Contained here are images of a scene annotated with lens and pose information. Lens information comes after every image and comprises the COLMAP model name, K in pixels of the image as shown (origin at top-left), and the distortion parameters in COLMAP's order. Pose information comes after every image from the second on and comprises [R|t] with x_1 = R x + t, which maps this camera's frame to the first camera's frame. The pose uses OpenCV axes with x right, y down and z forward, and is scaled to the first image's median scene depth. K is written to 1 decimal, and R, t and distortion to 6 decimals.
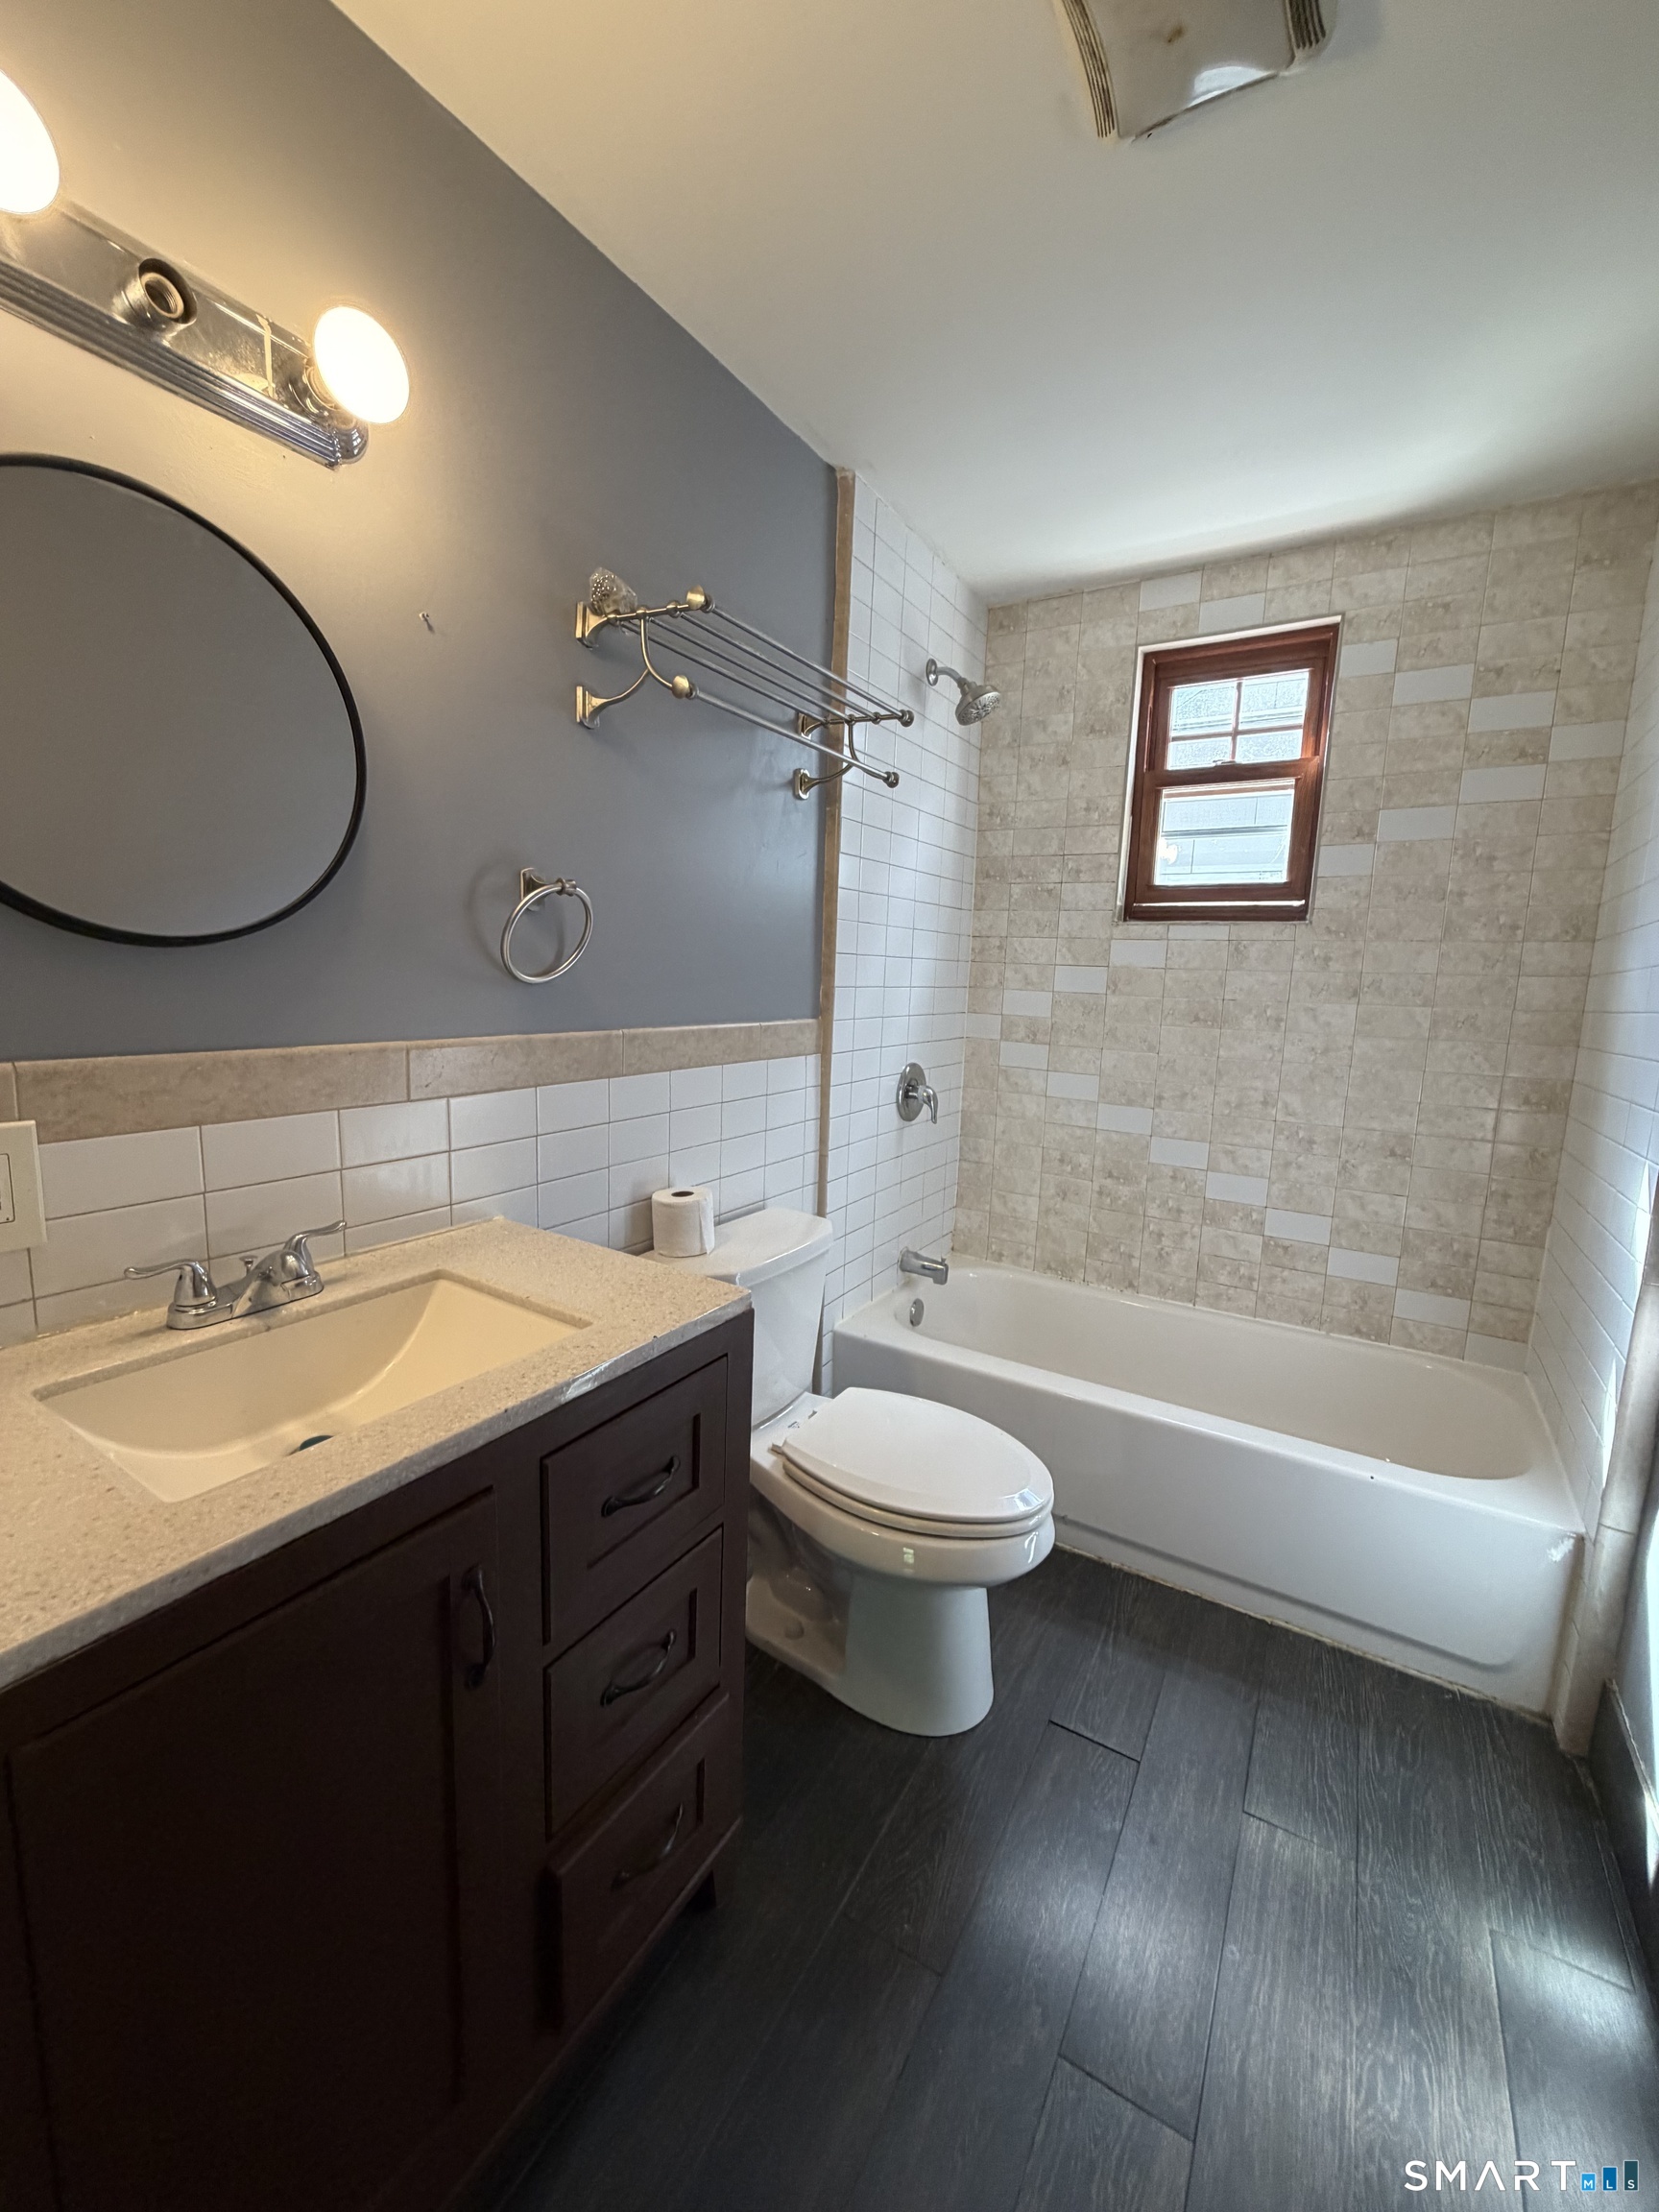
lens RADIAL K [[891.3, 0, 833.2], [0, 891.3, 1104.6], [0, 0, 1]] dist [0.004564, -0.001110]
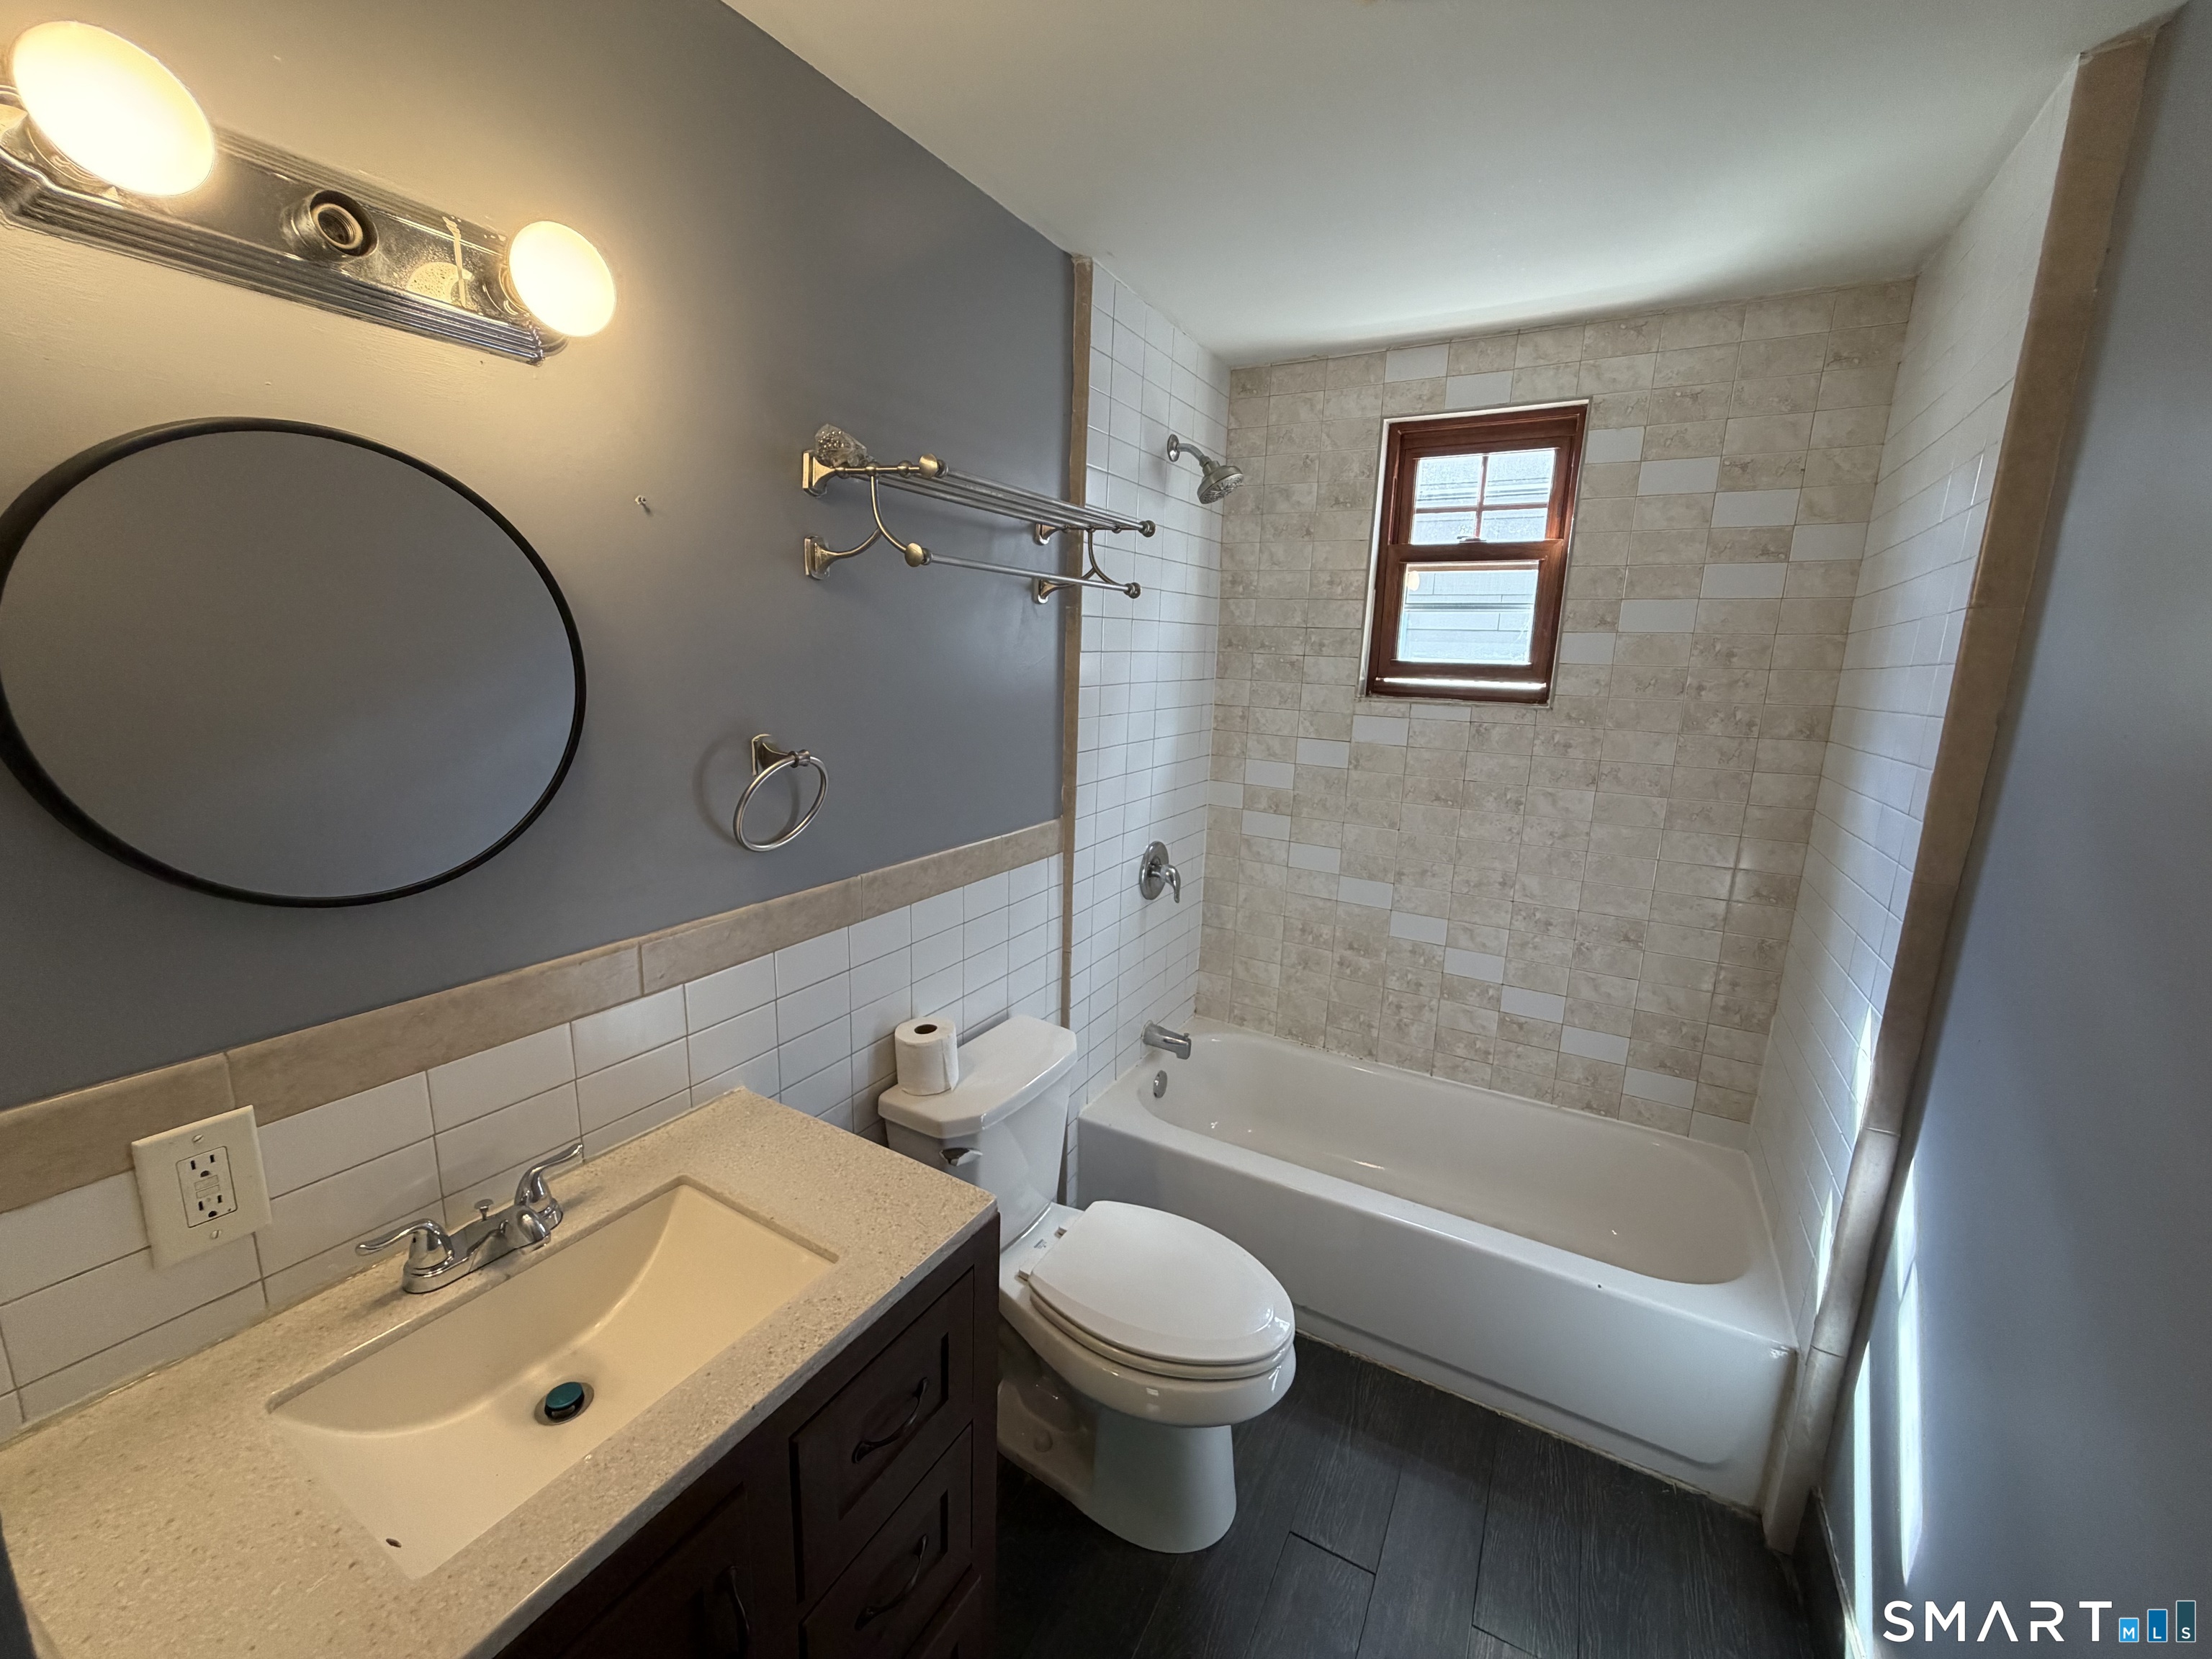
lens RADIAL K [[891.3, 0, 1102.3], [0, 891.3, 829.9], [0, 0, 1]] dist [0.004564, -0.001110]
pose [[0.999490, -0.009936, 0.030353, -0.000490], [0.008152, 0.998264, 0.058331, -0.156398], [-0.030880, -0.058054, 0.997836, 0.011900]]
